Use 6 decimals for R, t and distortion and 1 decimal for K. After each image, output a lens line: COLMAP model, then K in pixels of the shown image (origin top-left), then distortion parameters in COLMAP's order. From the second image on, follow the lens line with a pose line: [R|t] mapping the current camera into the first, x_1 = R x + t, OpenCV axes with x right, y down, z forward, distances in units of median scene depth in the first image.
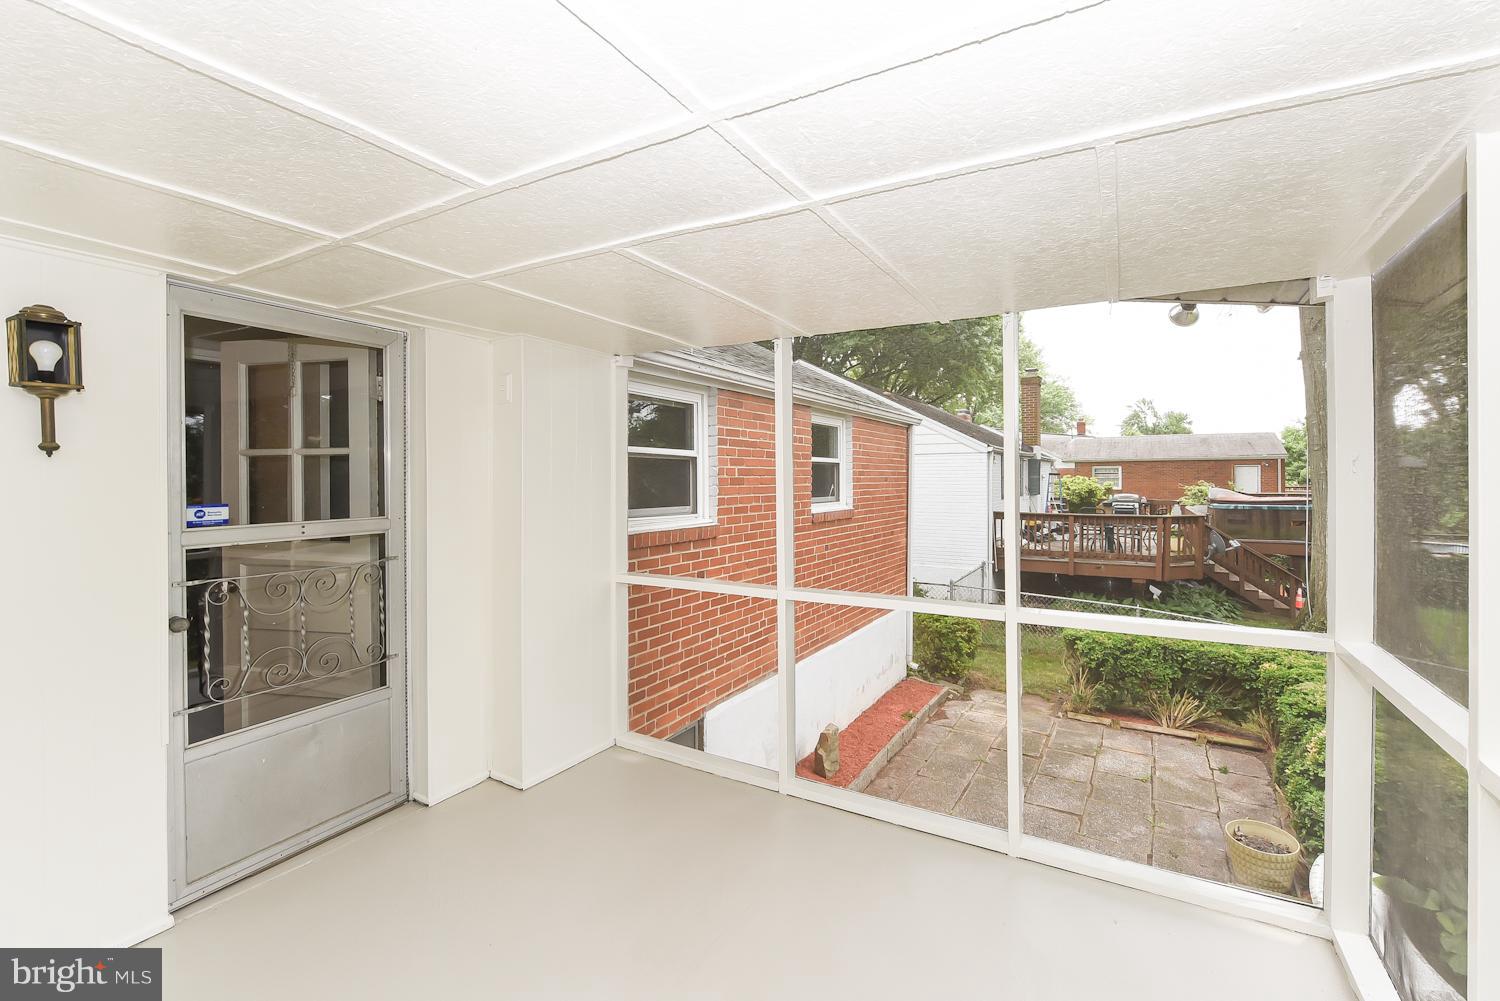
lens RADIAL K [[624.7, 0, 769.9], [0, 624.7, 475.5], [0, 0, 1]] dist [-0.002743, -0.000712]
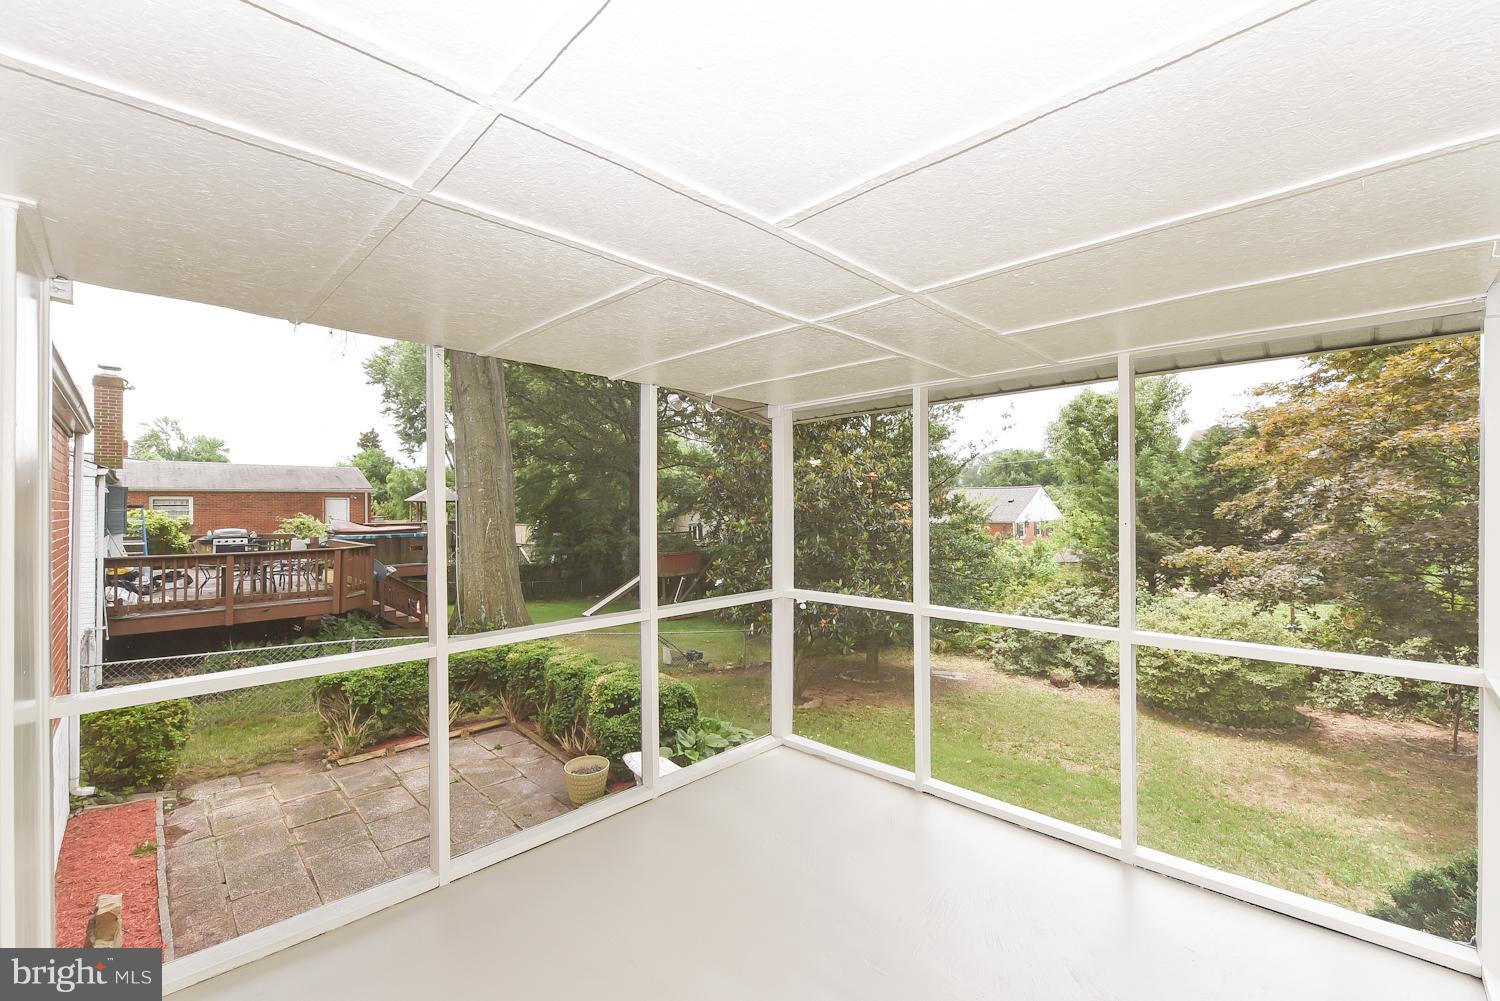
lens RADIAL K [[624.7, 0, 759.1], [0, 624.7, 504.9], [0, 0, 1]] dist [-0.002743, -0.000712]
pose [[0.266252, 0.002454, 0.963900, -0.222363], [0.001861, 0.999994, -0.003060, -0.000461], [-0.963902, 0.002609, 0.266245, 0.120736]]
